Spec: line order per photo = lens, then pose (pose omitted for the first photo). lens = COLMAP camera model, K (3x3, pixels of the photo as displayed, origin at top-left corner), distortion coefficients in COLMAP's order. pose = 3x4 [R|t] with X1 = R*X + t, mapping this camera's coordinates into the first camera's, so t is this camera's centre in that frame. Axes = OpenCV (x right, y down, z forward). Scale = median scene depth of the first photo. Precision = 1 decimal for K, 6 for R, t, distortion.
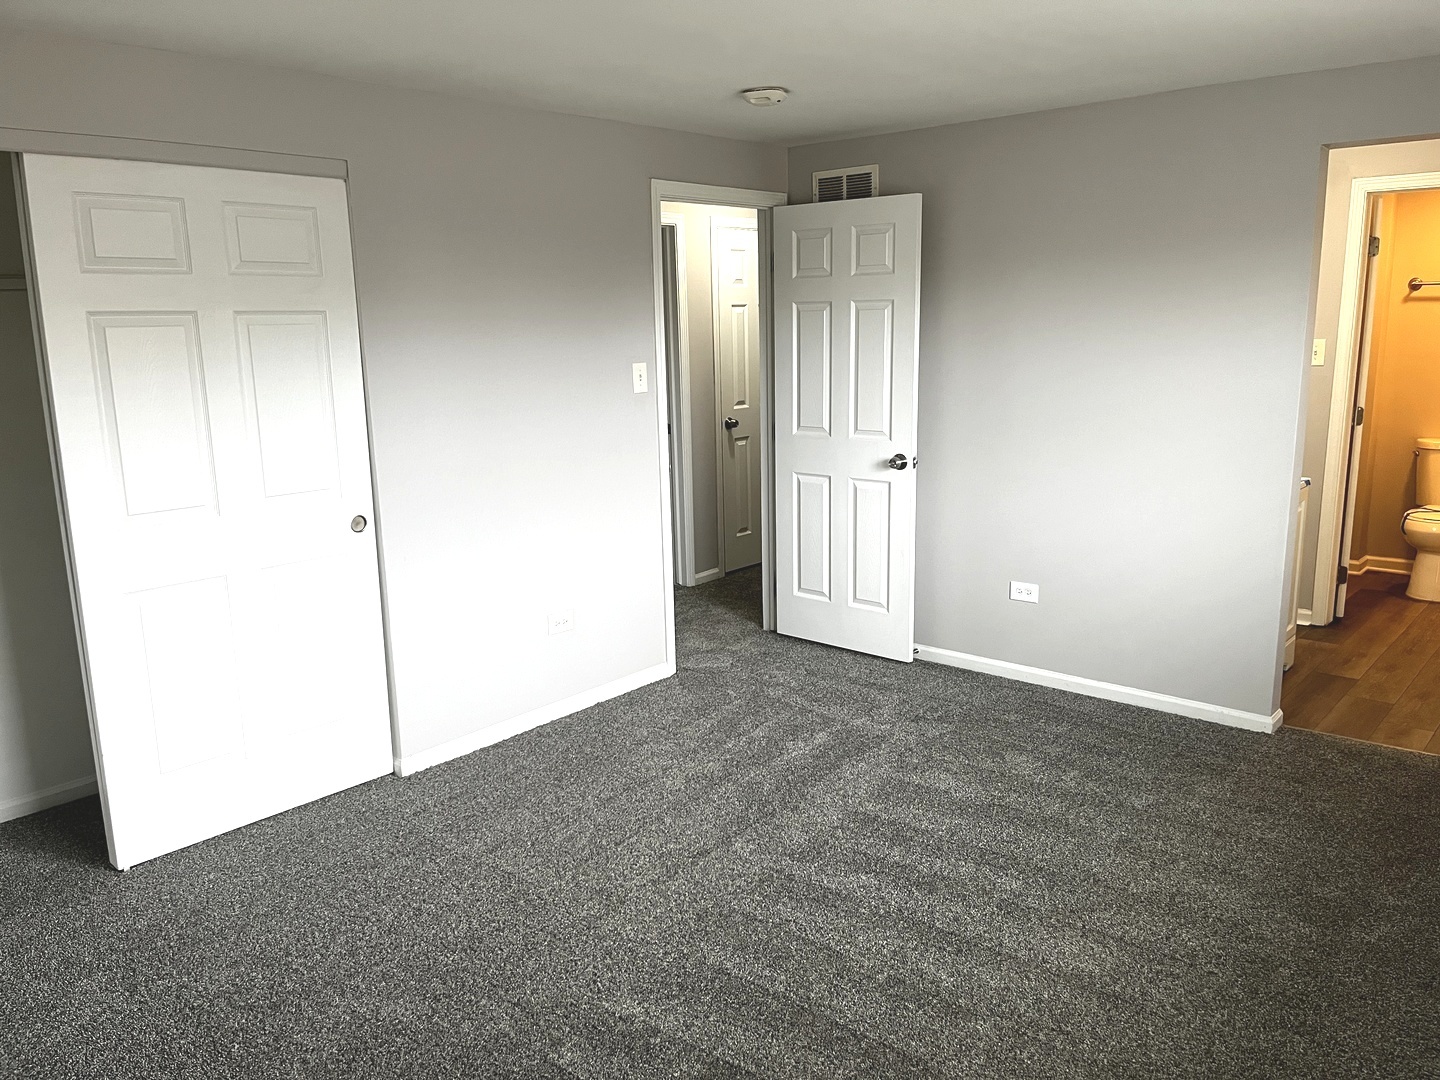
lens RADIAL K [[1084.5, 0, 715.5], [0, 1084.5, 539.0], [0, 0, 1]] dist [0.068260, -0.095019]
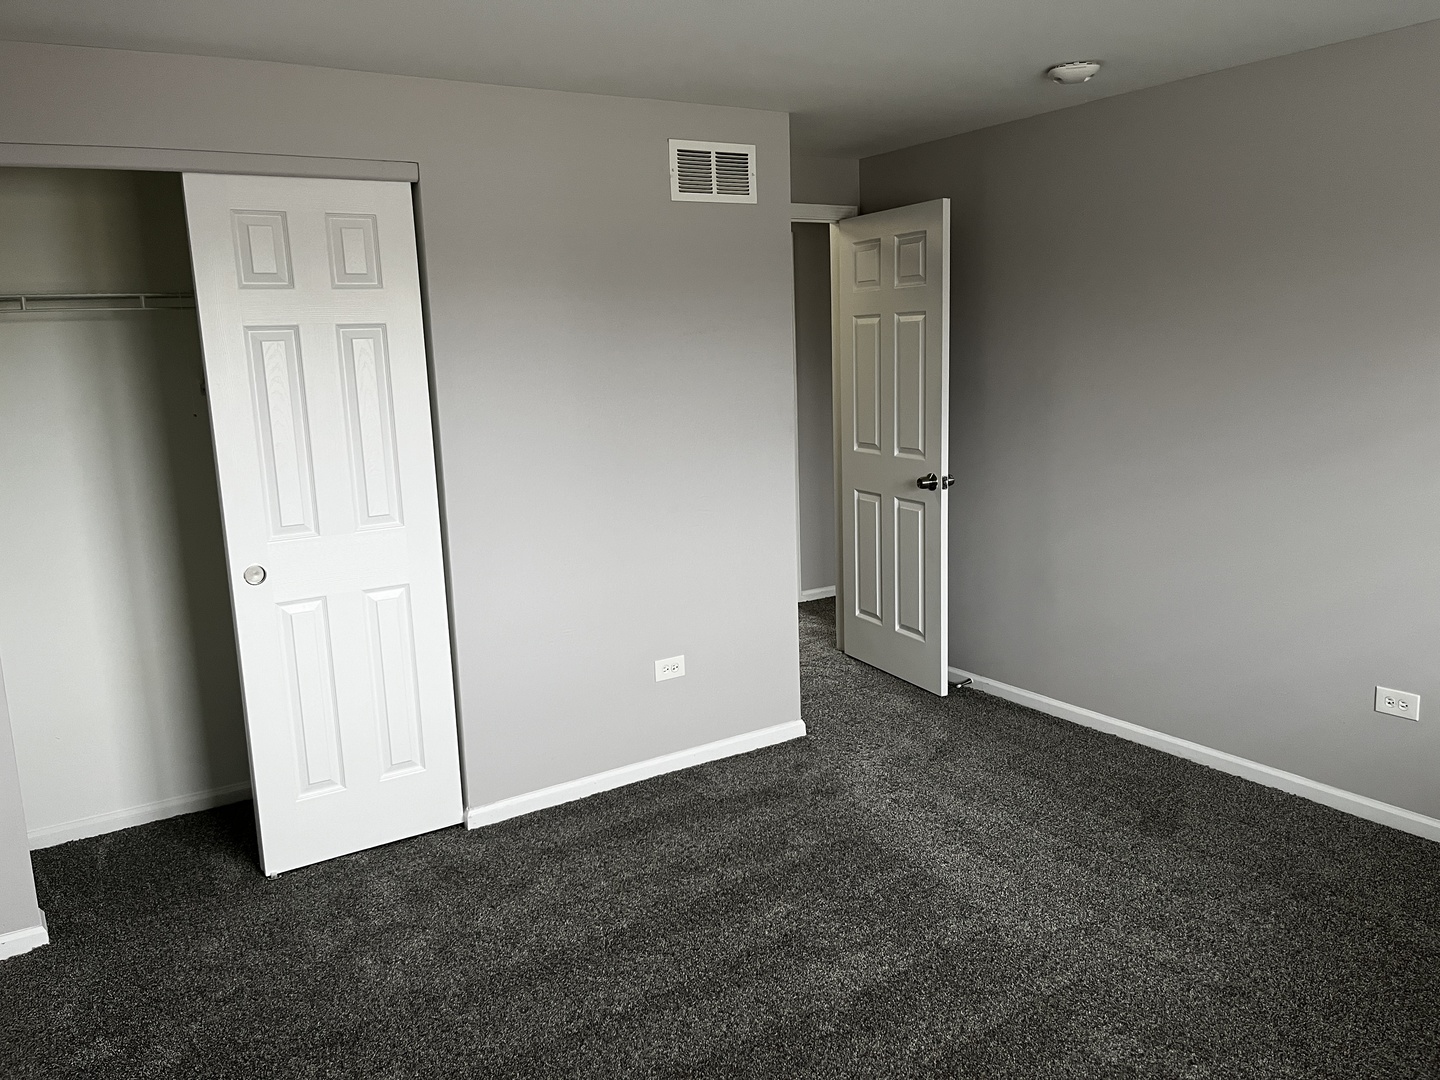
lens RADIAL K [[1105.2, 0, 719.6], [0, 1105.2, 528.9], [0, 0, 1]] dist [0.011272, 0.005514]
pose [[0.957772, 0.036215, -0.285240, 0.146971], [-0.039276, 0.999216, -0.005016, -0.032649], [0.284834, 0.016007, 0.958443, 0.145563]]
